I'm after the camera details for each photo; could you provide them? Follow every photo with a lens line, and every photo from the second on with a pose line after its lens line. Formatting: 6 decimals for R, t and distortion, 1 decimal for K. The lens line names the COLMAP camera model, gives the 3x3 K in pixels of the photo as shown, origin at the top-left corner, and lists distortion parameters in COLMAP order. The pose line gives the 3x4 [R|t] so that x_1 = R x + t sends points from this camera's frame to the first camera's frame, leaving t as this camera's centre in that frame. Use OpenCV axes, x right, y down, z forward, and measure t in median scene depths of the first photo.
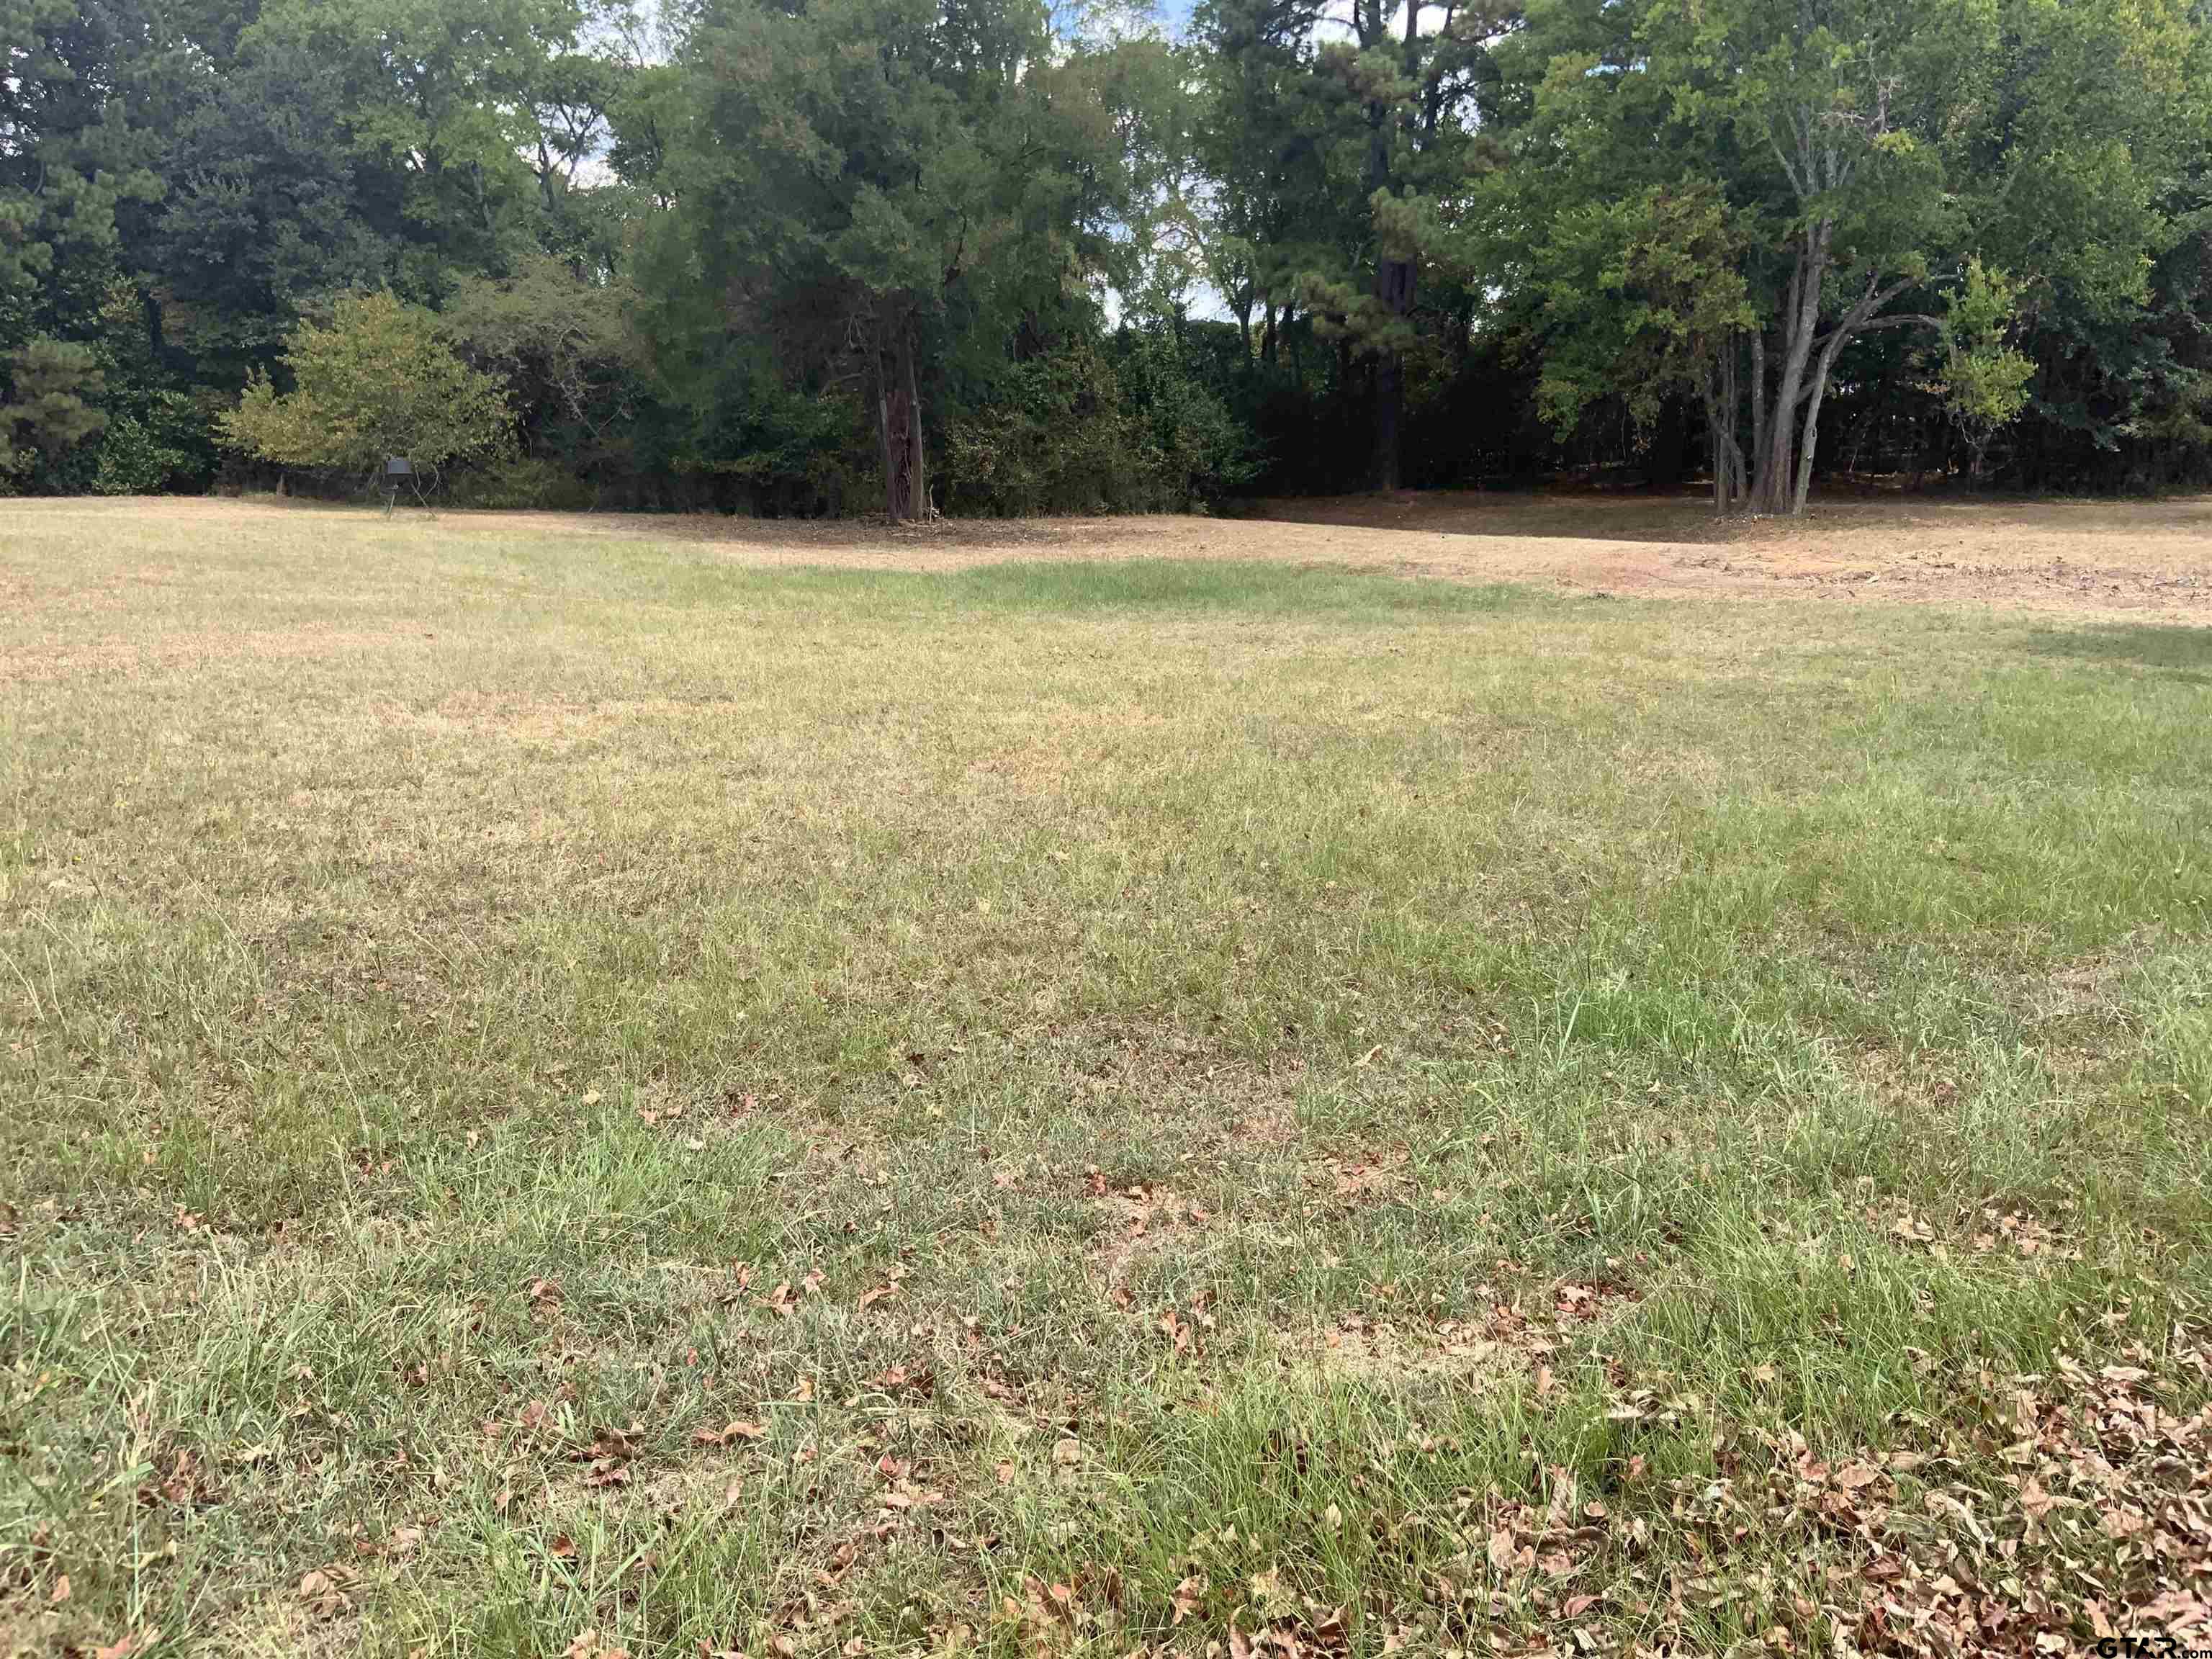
lens RADIAL K [[1850.6, 0, 1097.9], [0, 1850.6, 826.4], [0, 0, 1]] dist [0.097544, -0.179998]
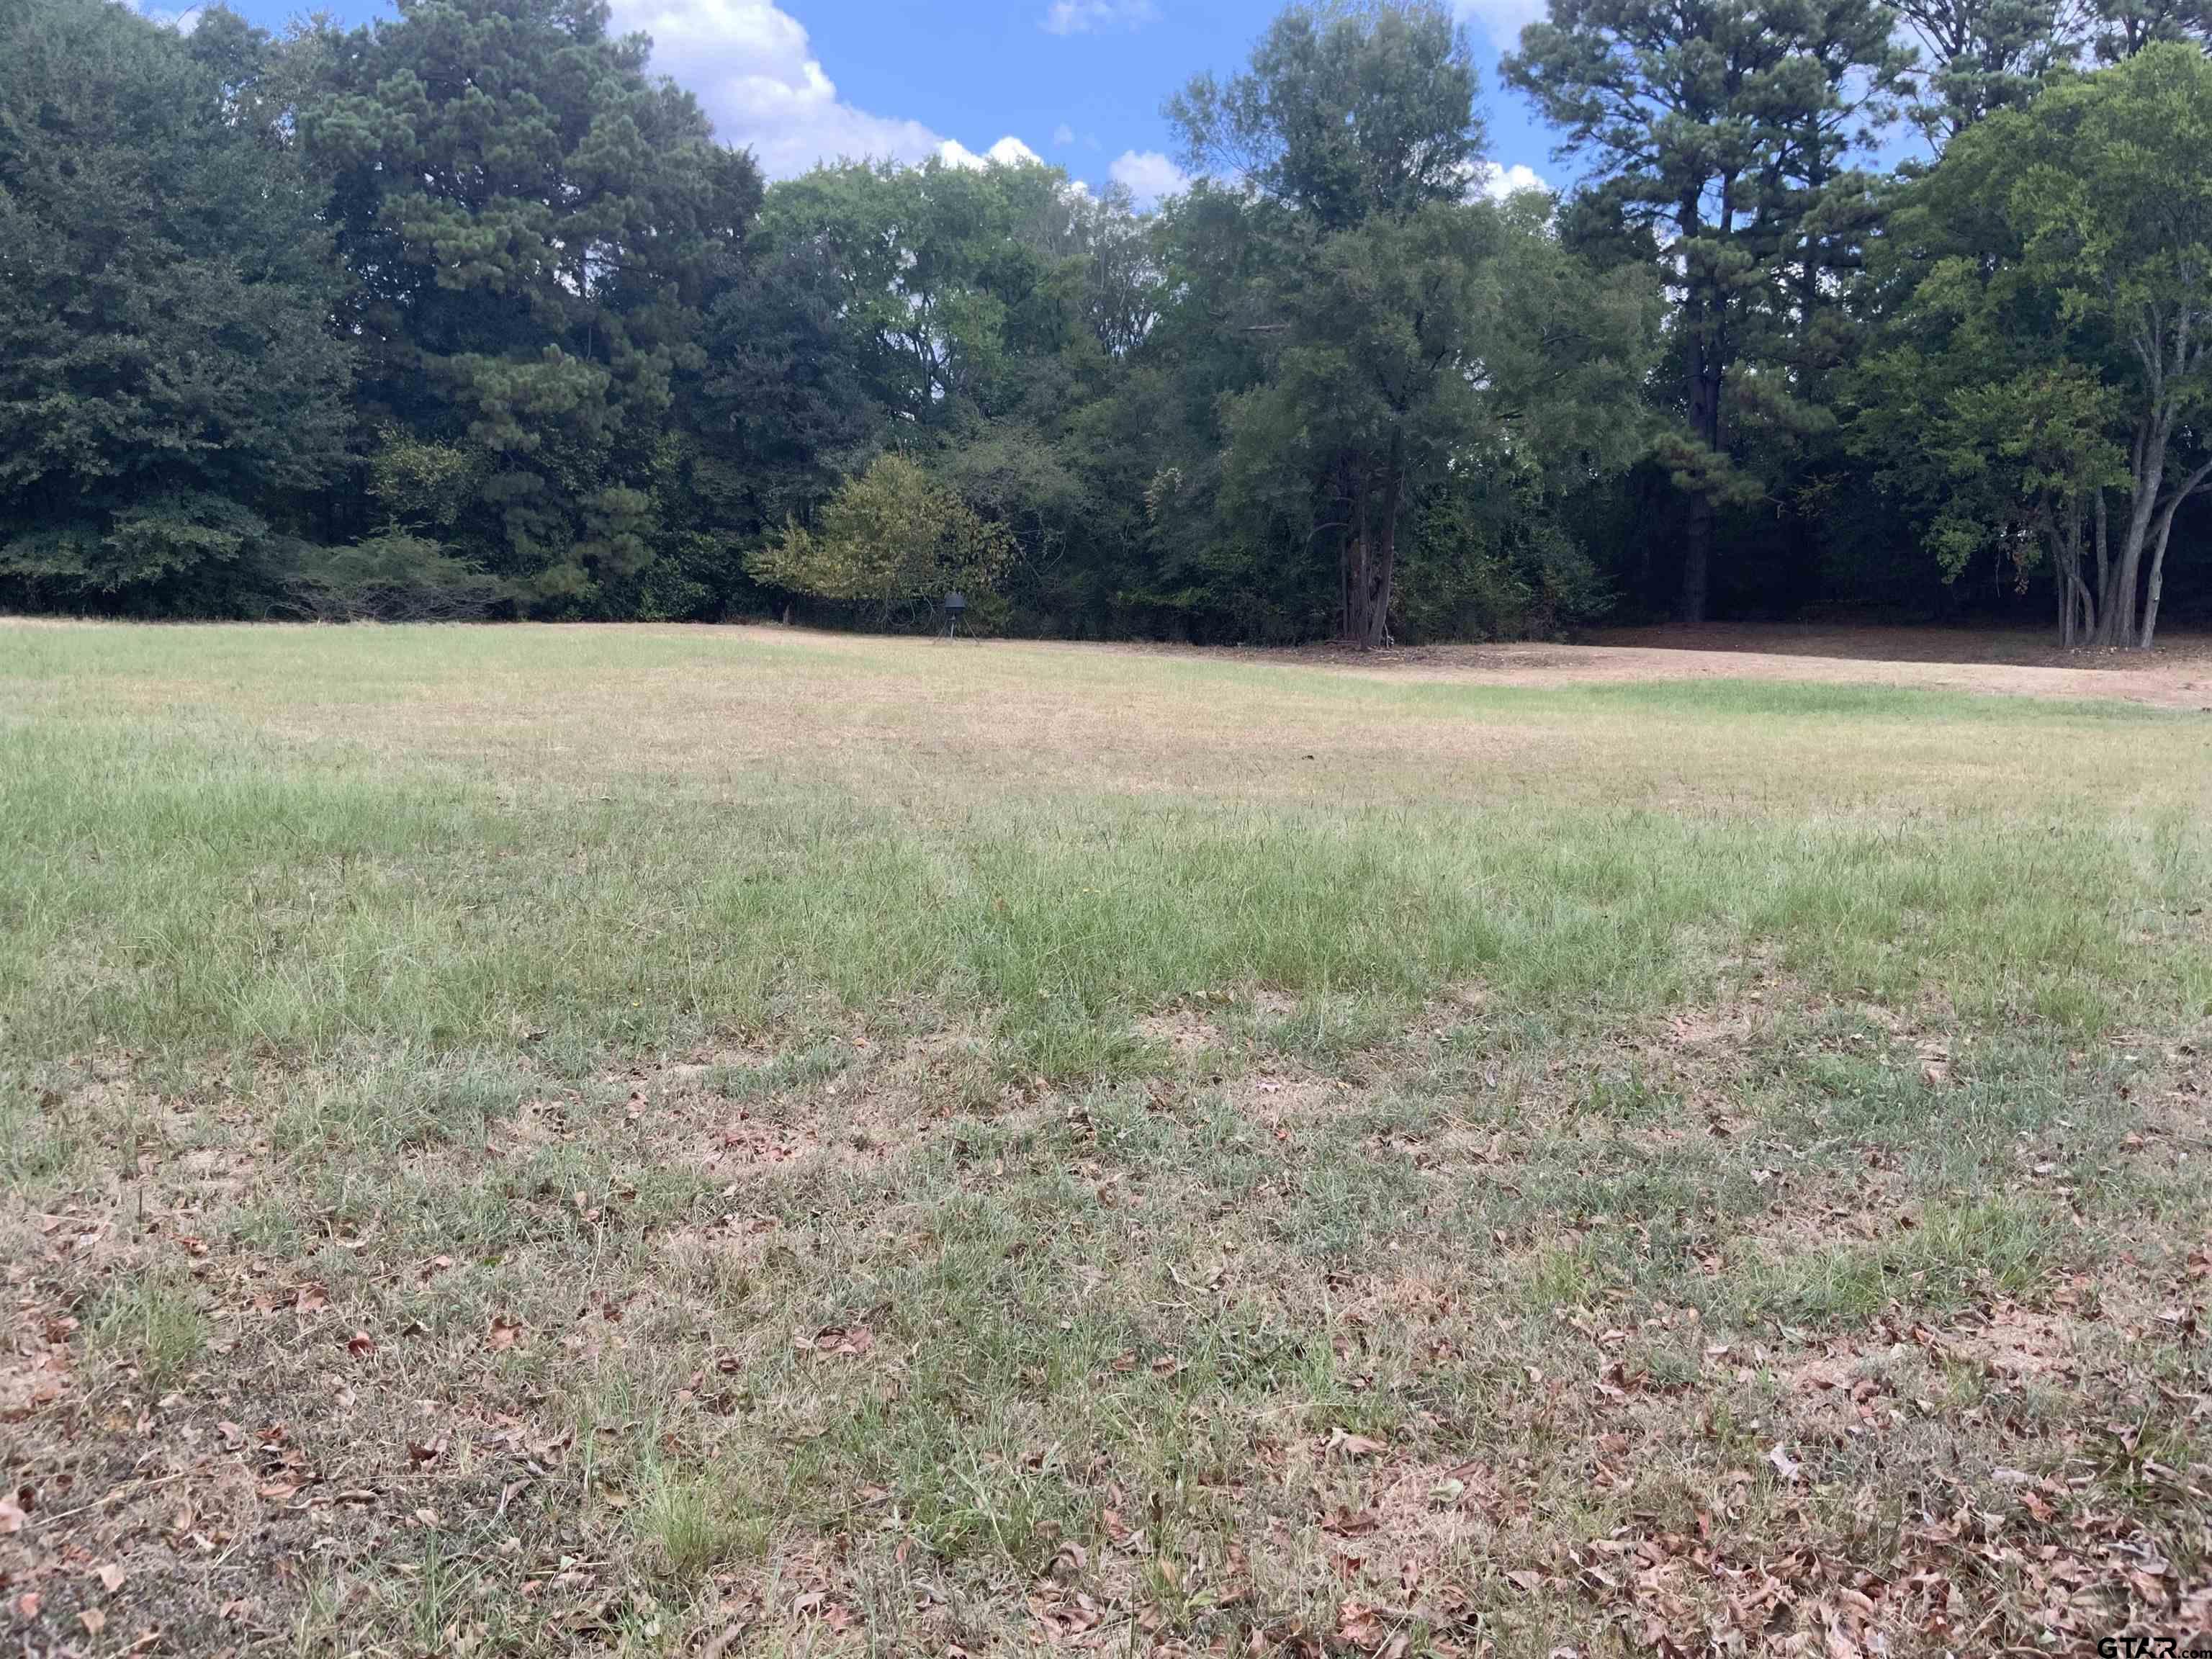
lens RADIAL K [[1850.6, 0, 1097.9], [0, 1850.6, 826.4], [0, 0, 1]] dist [0.097544, -0.179998]
pose [[0.999974, 0.007136, -0.000823, -0.254240], [-0.007175, 0.997846, -0.065200, 0.020949], [0.000356, 0.065204, 0.997872, -0.132931]]
